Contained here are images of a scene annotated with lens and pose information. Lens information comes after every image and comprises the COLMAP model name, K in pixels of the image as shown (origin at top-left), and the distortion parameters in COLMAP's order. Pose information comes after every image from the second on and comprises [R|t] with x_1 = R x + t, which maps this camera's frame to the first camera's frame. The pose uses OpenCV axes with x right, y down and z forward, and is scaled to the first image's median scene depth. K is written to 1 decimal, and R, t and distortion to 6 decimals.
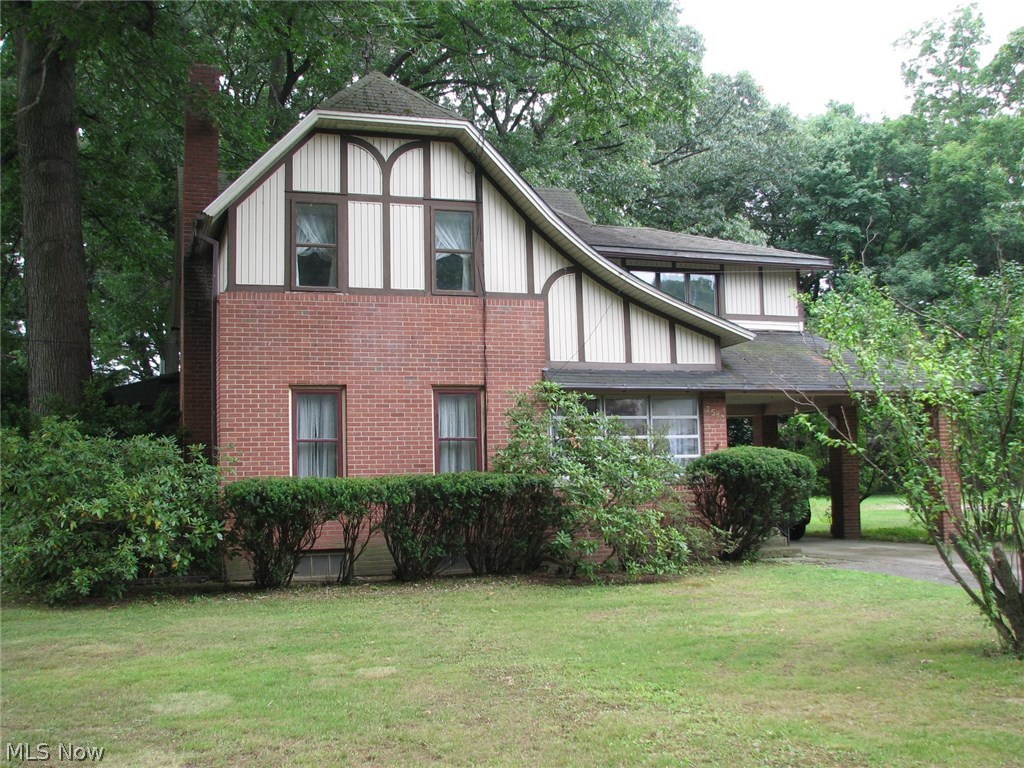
lens RADIAL K [[1097.1, 0, 507.9], [0, 1097.1, 383.9], [0, 0, 1]] dist [-0.212605, 0.297383]
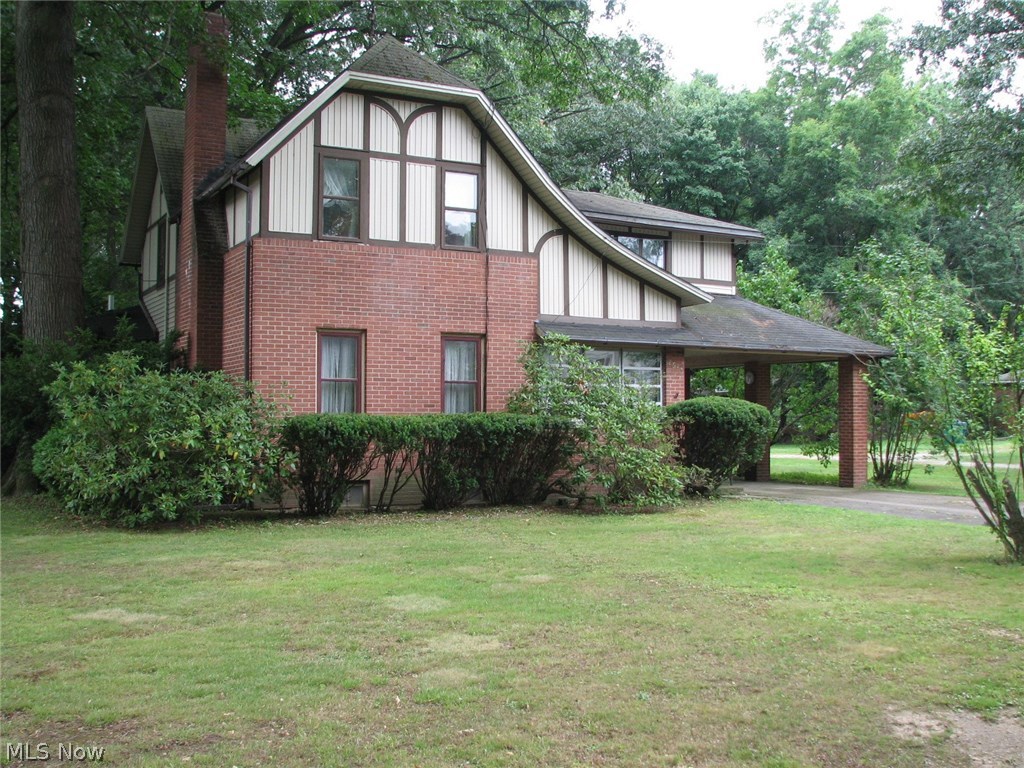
lens RADIAL K [[1097.1, 0, 507.9], [0, 1097.1, 383.9], [0, 0, 1]] dist [-0.212605, 0.297383]
pose [[0.984649, 0.029482, 0.172039, -0.185670], [-0.038251, 0.998120, 0.047879, -0.002170], [-0.170304, -0.053724, 0.983926, -0.085365]]
